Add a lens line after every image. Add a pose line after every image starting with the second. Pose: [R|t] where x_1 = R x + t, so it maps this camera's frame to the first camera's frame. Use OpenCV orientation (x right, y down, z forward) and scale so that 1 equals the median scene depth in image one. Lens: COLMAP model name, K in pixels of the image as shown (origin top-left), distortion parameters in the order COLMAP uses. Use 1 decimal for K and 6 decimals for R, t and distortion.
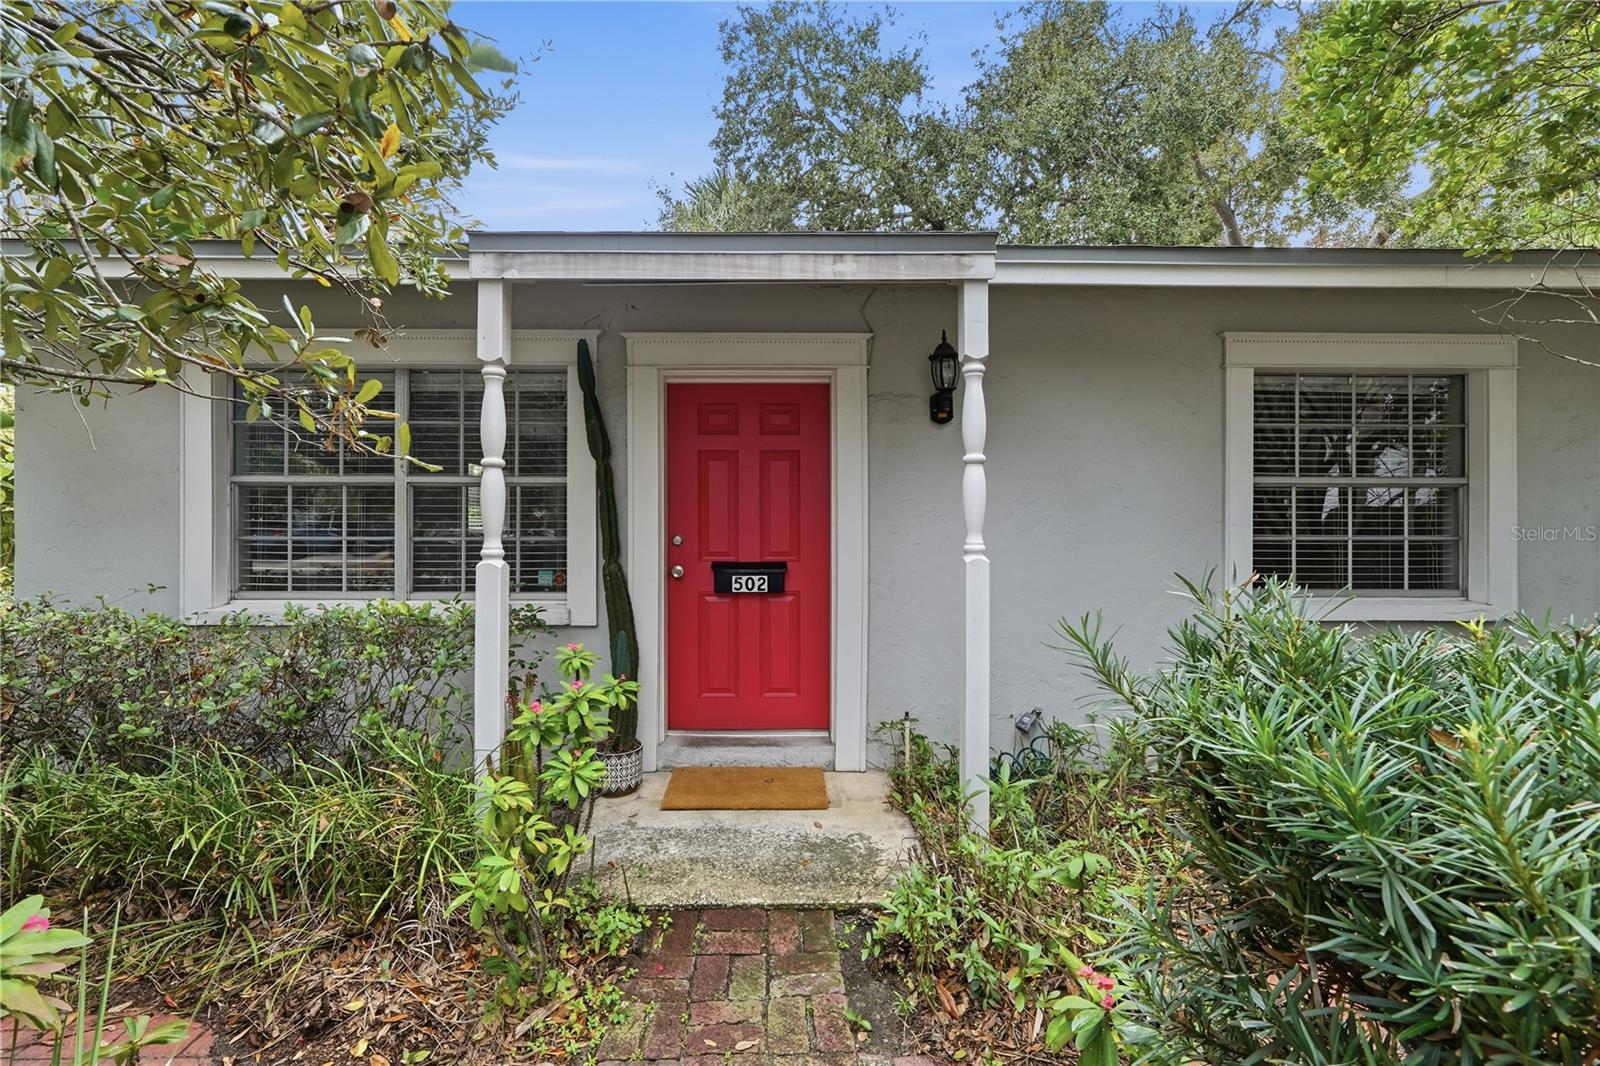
lens RADIAL K [[693.6, 0, 779.6], [0, 693.6, 518.1], [0, 0, 1]] dist [-0.003601, -0.000229]
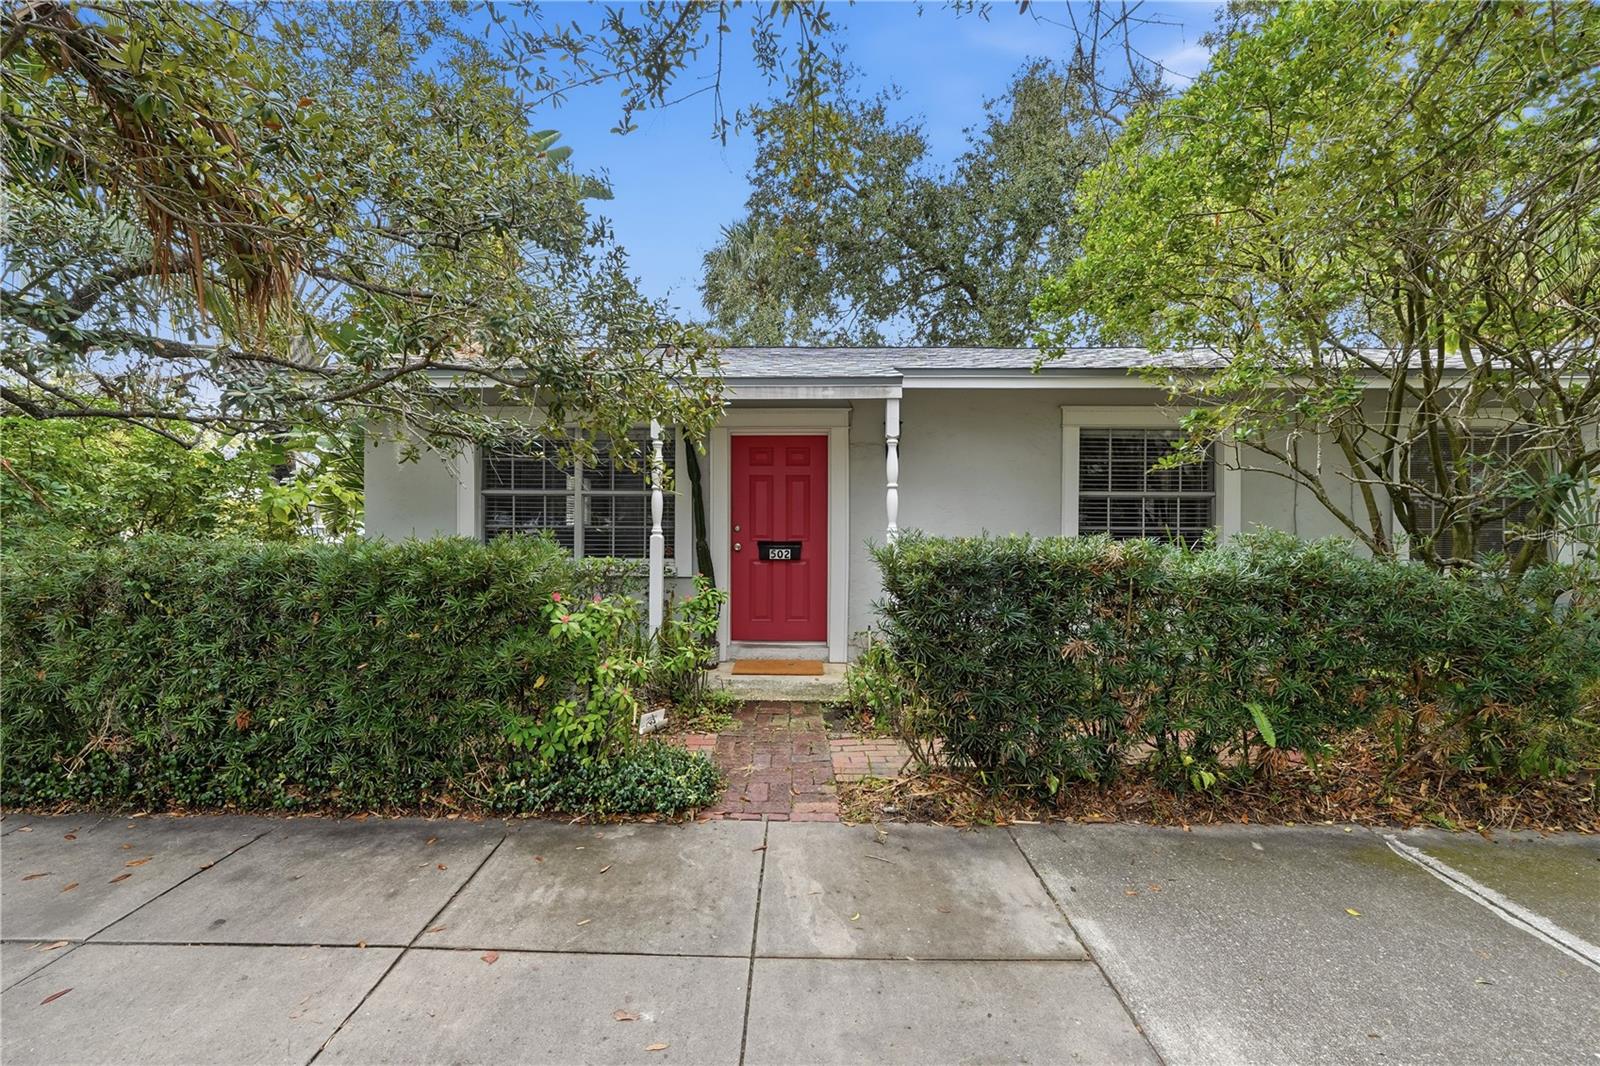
lens RADIAL K [[693.6, 0, 779.6], [0, 693.6, 518.1], [0, 0, 1]] dist [-0.003601, -0.000229]
pose [[0.999354, 0.002702, -0.035847, 0.016256], [-0.002621, 0.999994, 0.002309, 0.002898], [0.035853, -0.002213, 0.999355, -0.688122]]
